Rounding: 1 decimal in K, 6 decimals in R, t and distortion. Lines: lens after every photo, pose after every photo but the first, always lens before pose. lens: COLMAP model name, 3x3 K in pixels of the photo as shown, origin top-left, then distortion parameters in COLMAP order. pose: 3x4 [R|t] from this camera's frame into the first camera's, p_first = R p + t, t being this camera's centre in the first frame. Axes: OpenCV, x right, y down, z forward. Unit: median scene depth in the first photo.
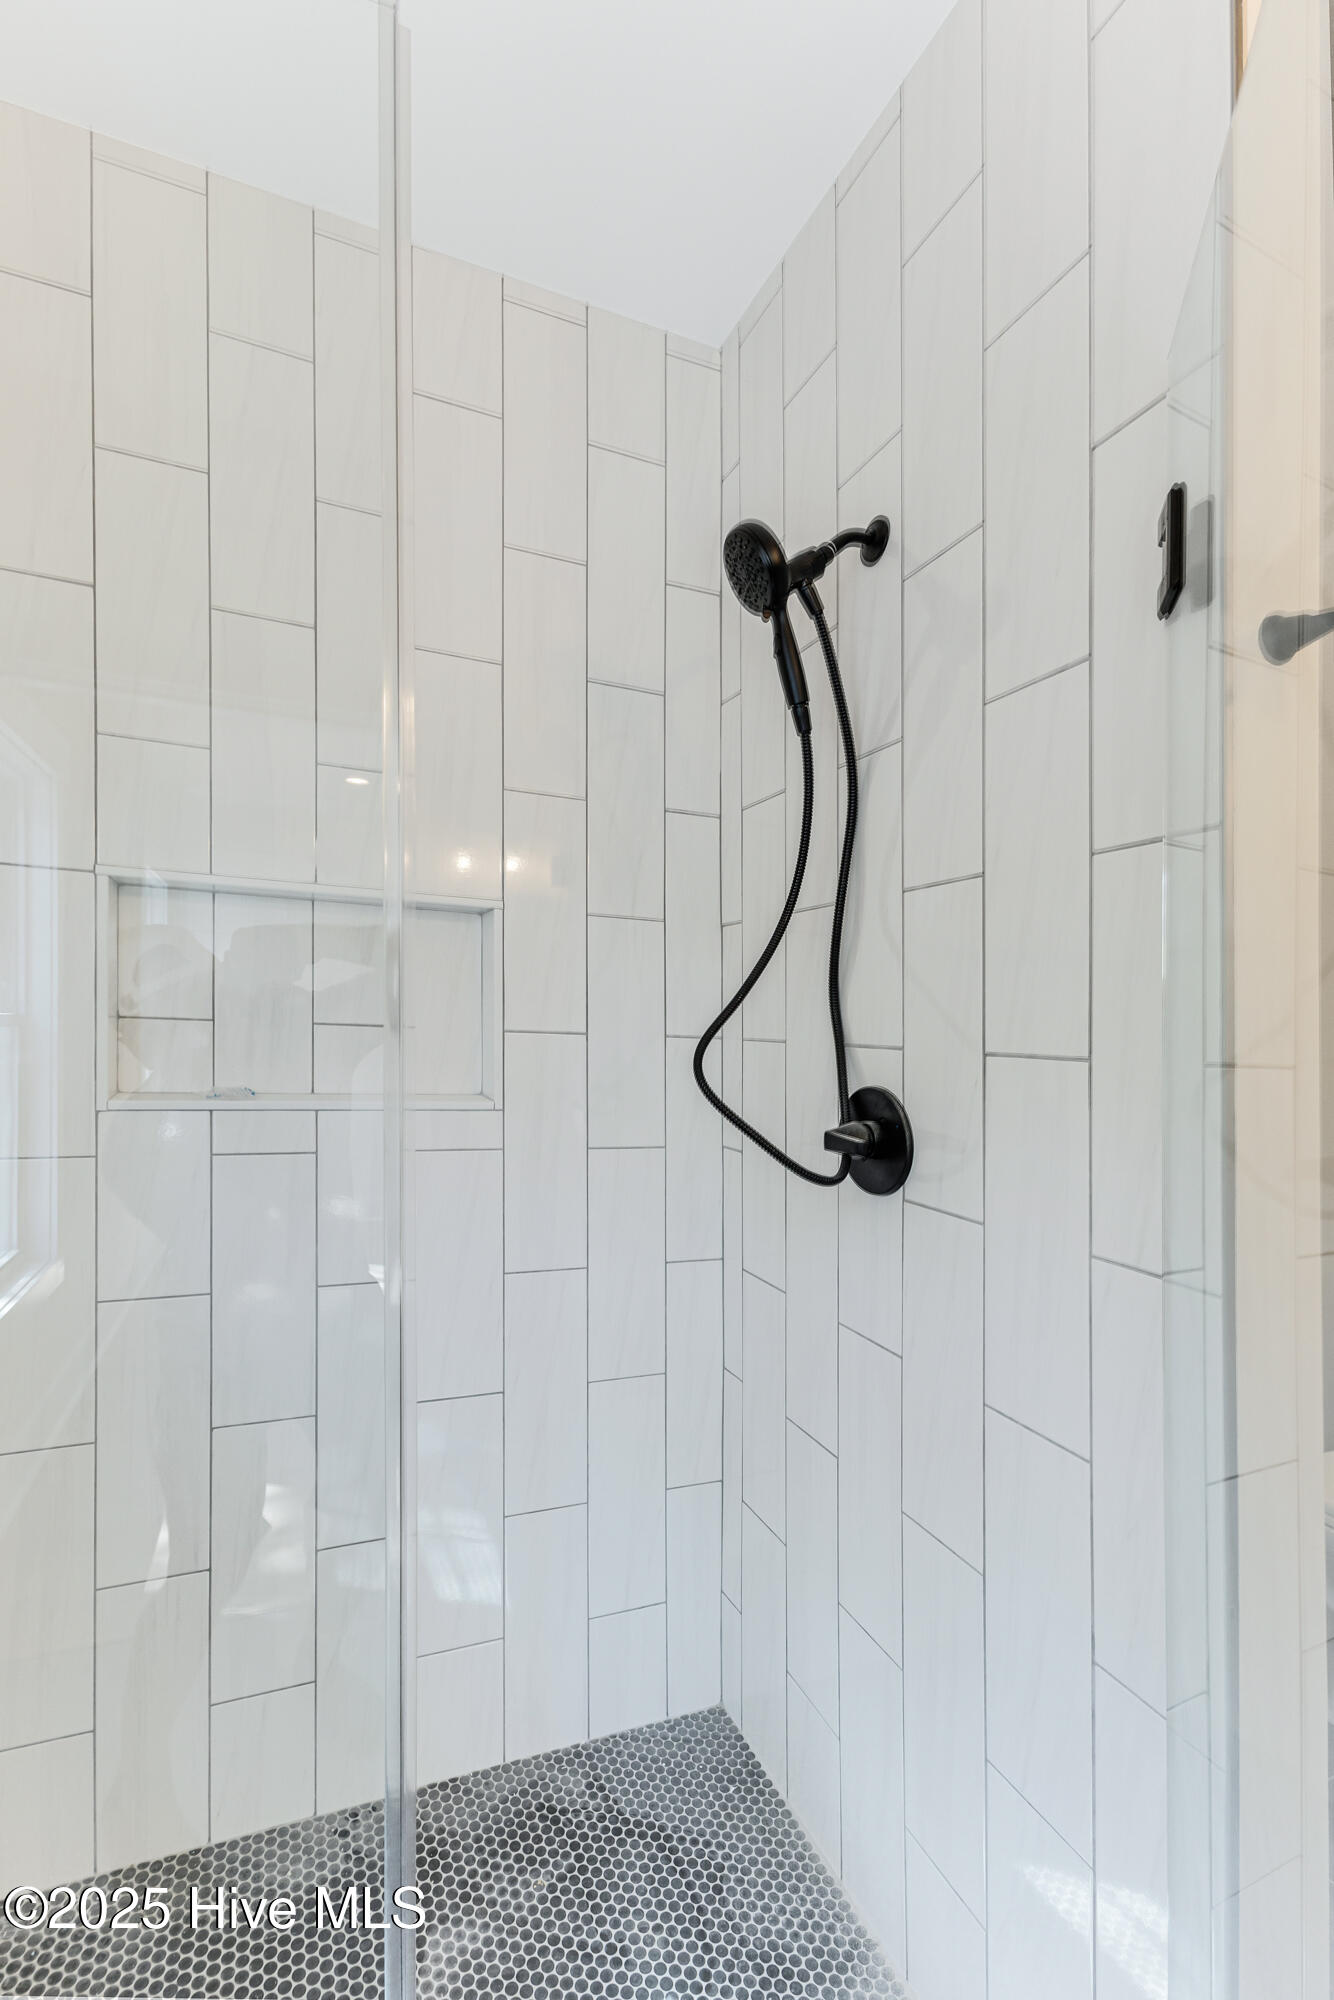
lens RADIAL K [[889.5, 0, 667.0], [0, 889.5, 1000.0], [0, 0, 1]] dist [0.020904, -0.000419]
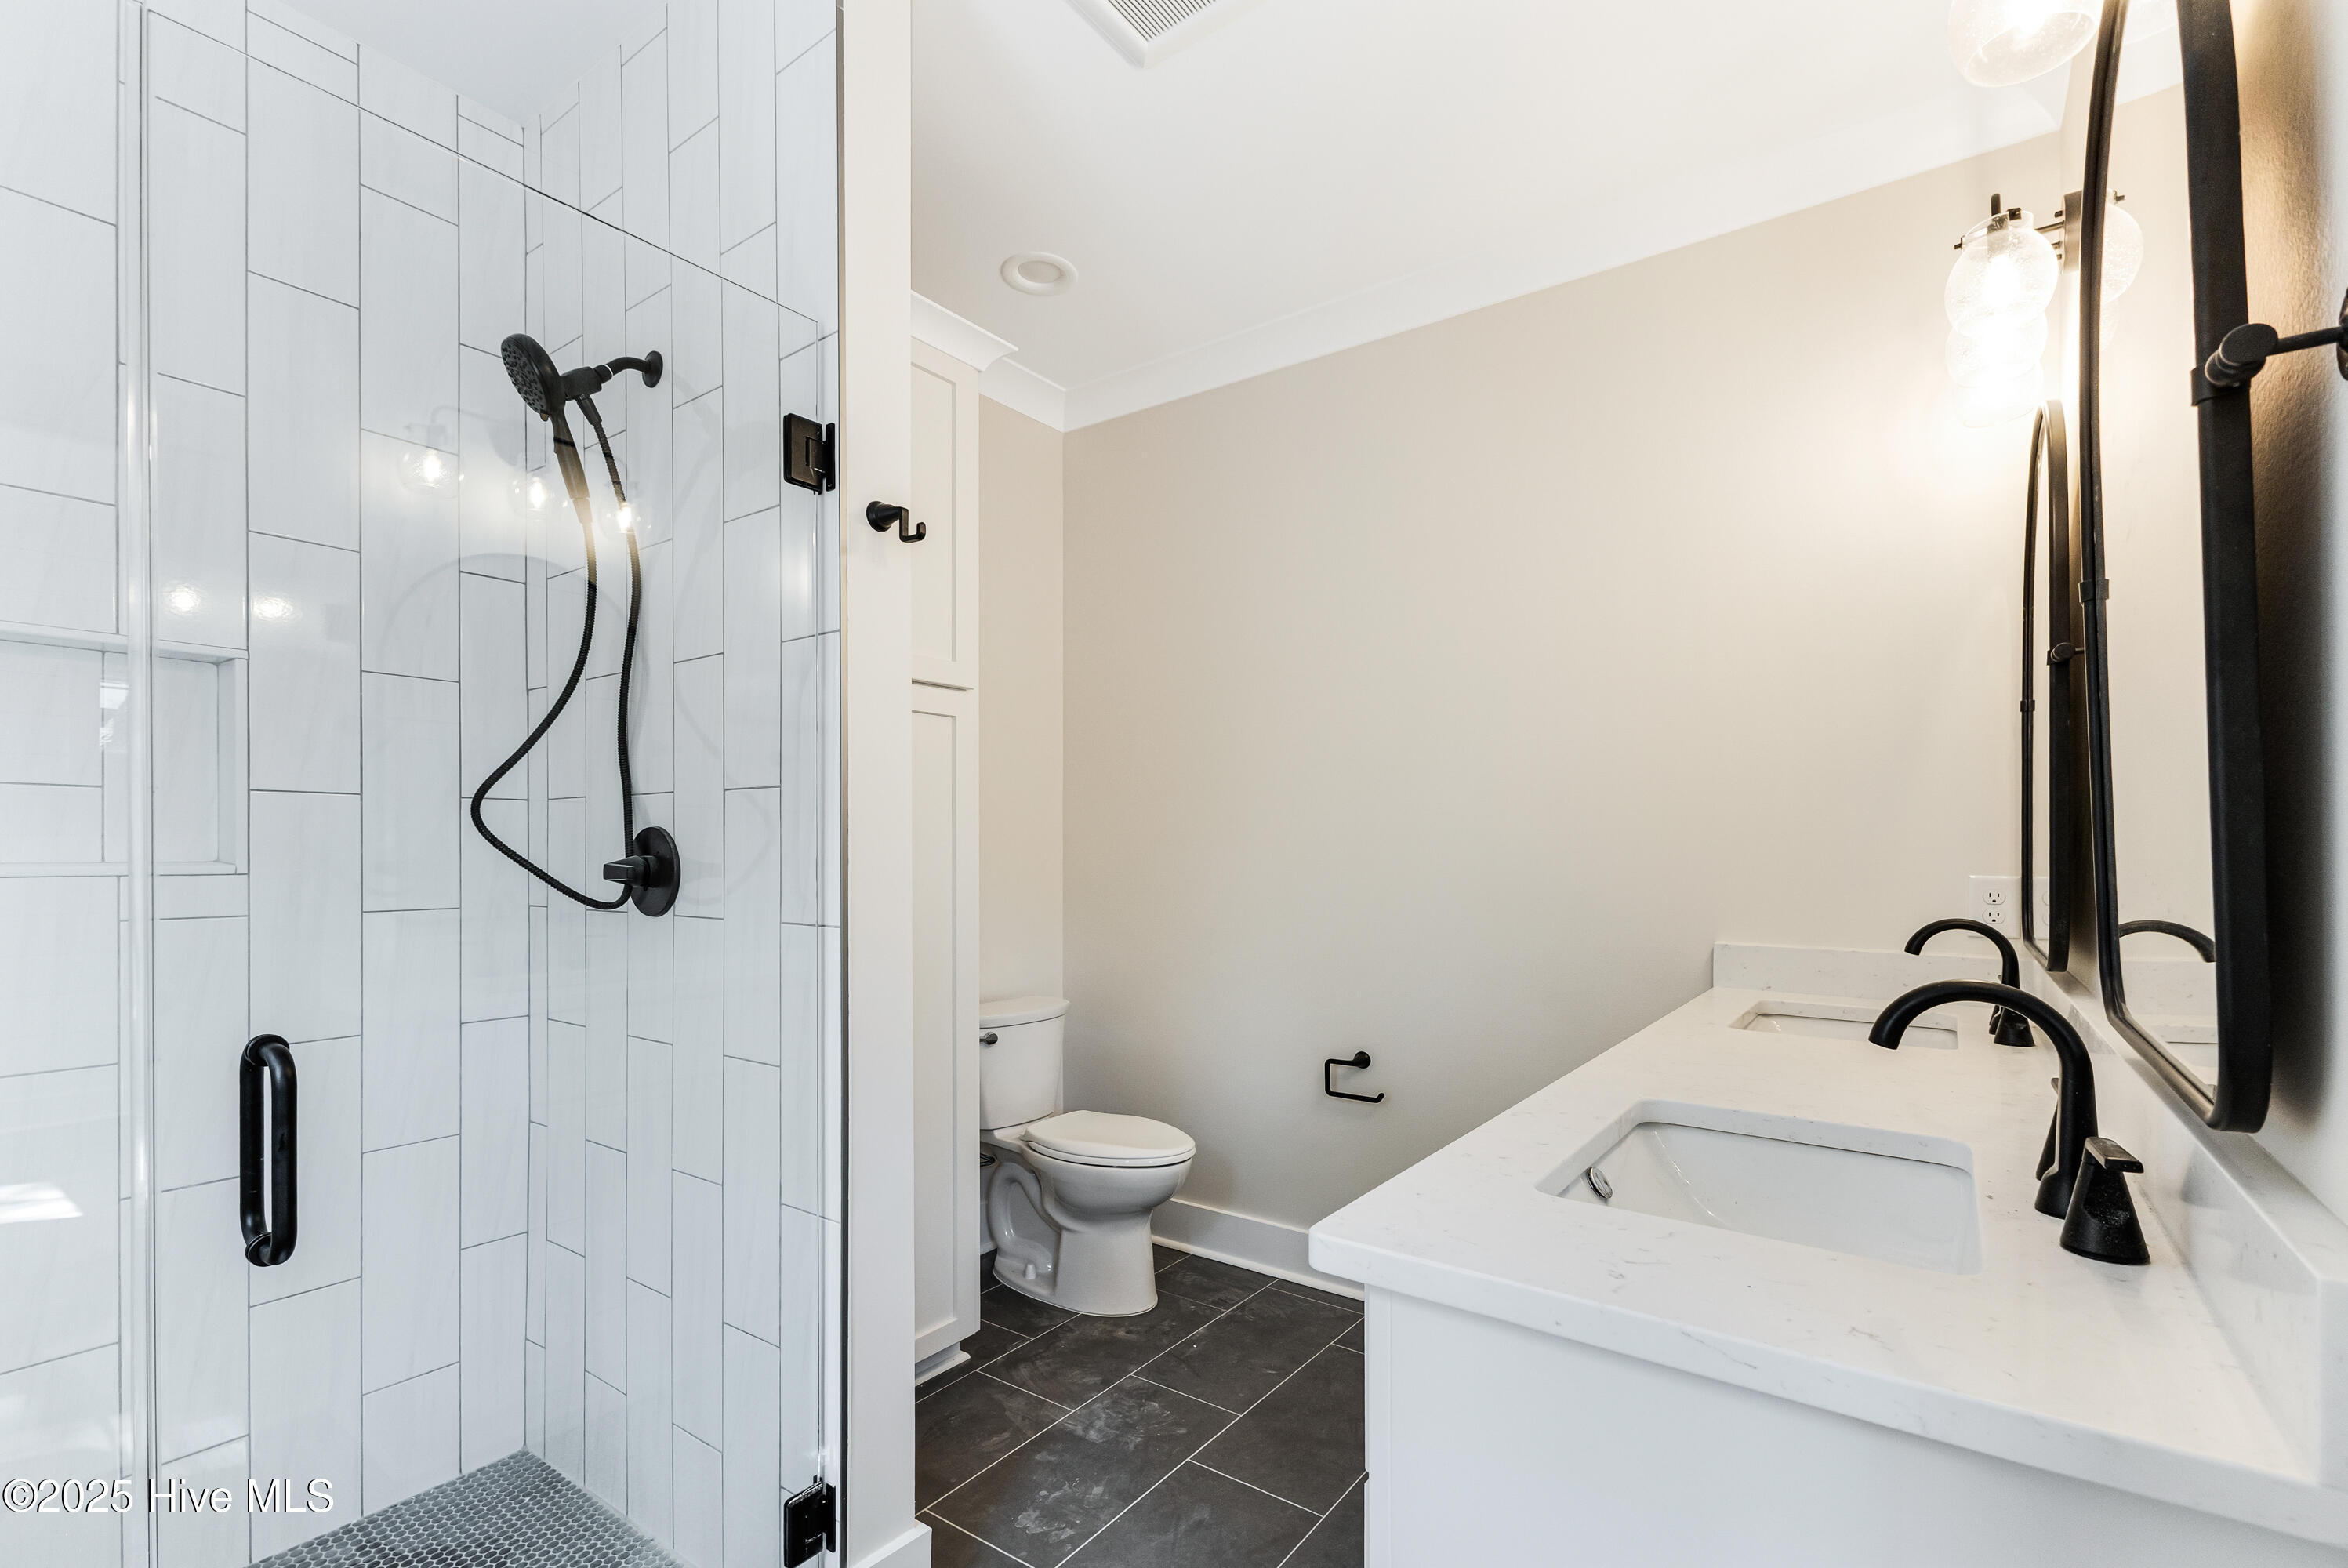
lens RADIAL K [[1091.0, 0, 1174.0], [0, 1091.0, 784.0], [0, 0, 1]] dist [0.021873, -0.008966]
pose [[0.871817, -0.002704, 0.489824, 0.117331], [0.009058, 0.999903, -0.010602, 0.060826], [-0.489748, 0.013680, 0.871757, -0.593014]]
